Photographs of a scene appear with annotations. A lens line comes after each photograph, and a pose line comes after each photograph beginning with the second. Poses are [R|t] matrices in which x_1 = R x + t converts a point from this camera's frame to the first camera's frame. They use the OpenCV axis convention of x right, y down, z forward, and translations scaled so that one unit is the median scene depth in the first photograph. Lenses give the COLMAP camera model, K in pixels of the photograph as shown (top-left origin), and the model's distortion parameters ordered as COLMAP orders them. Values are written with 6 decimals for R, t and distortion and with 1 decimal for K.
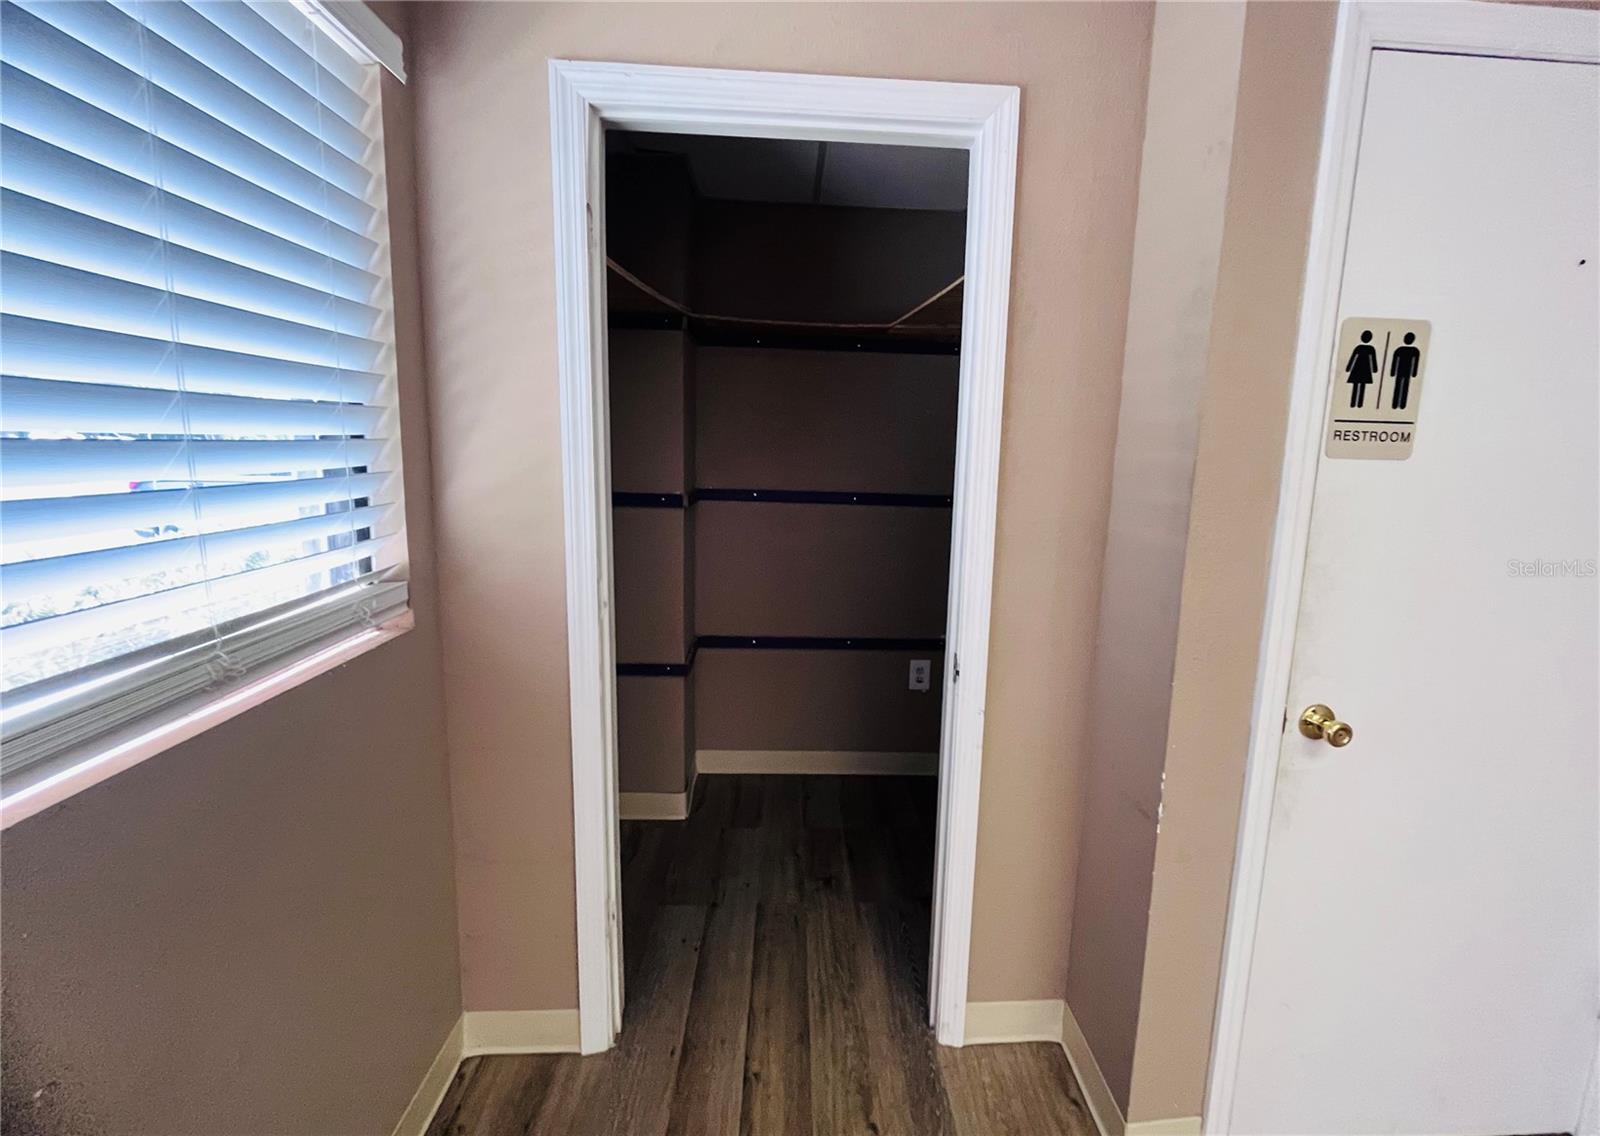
lens RADIAL K [[716.0, 0, 842.5], [0, 716.0, 564.6], [0, 0, 1]] dist [-0.001654, 0.000289]
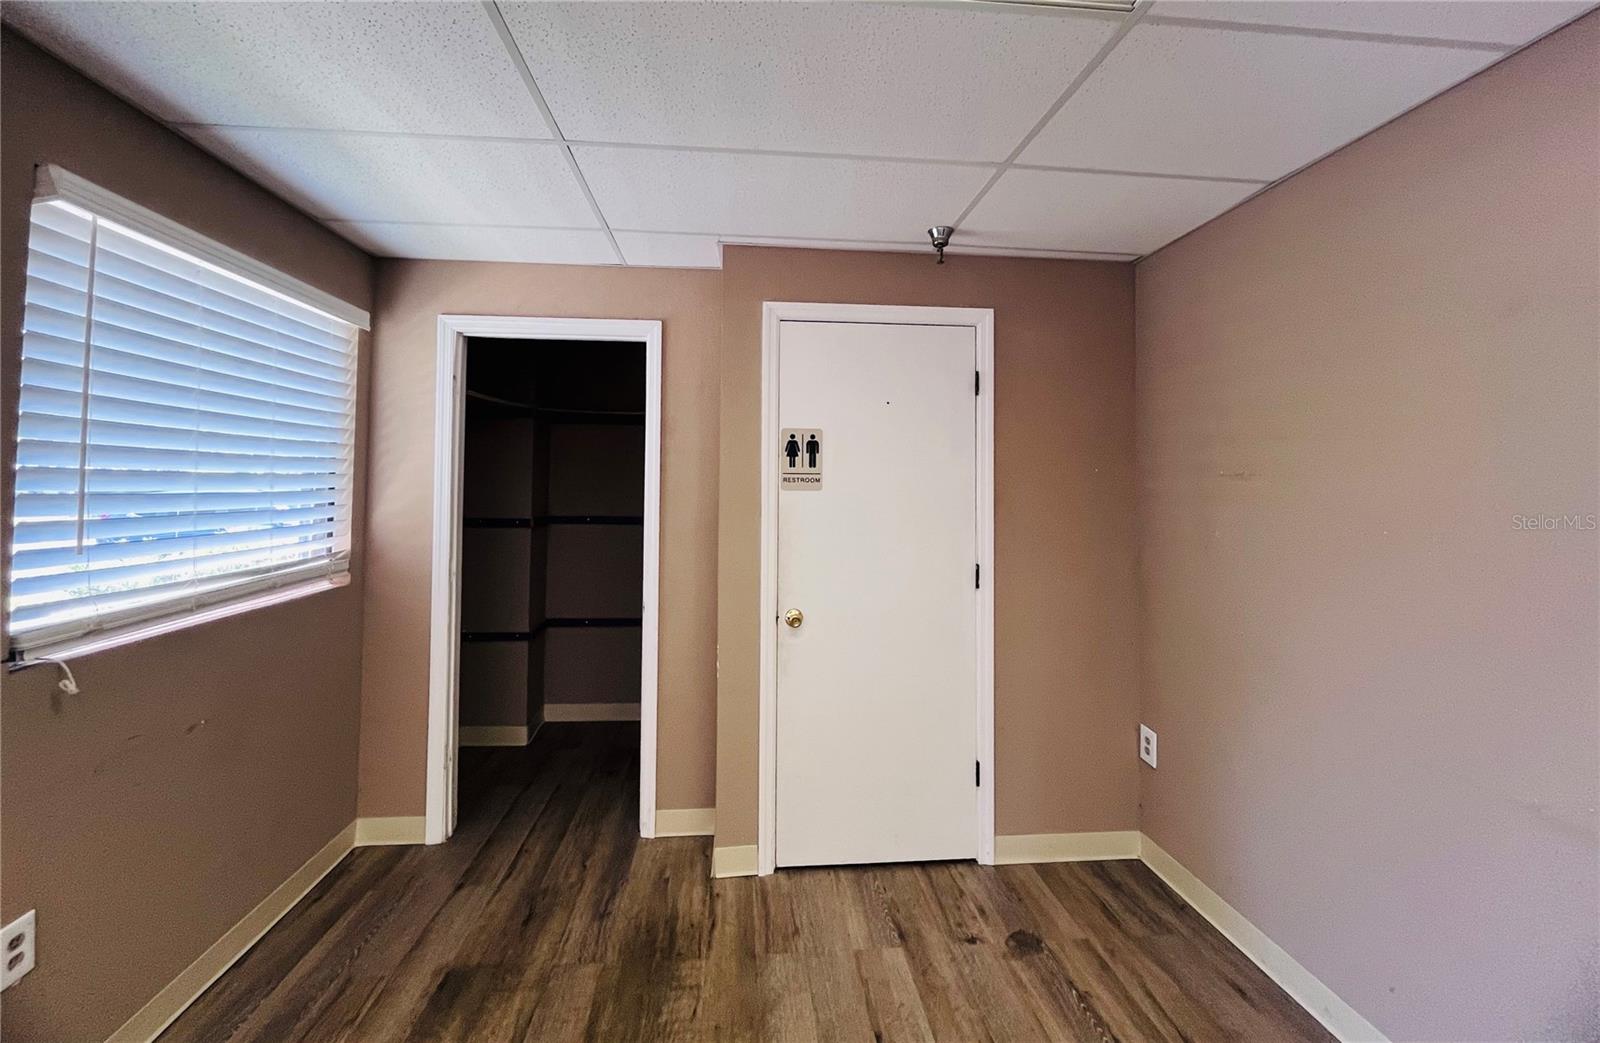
lens RADIAL K [[715.0, 0, 797.6], [0, 715.0, 466.6], [0, 0, 1]] dist [0.000567, 0.000192]
pose [[0.999704, -0.016890, 0.017539, 0.632523], [0.019827, 0.982785, -0.183686, 0.166429], [-0.014135, 0.183979, 0.982829, -1.059829]]
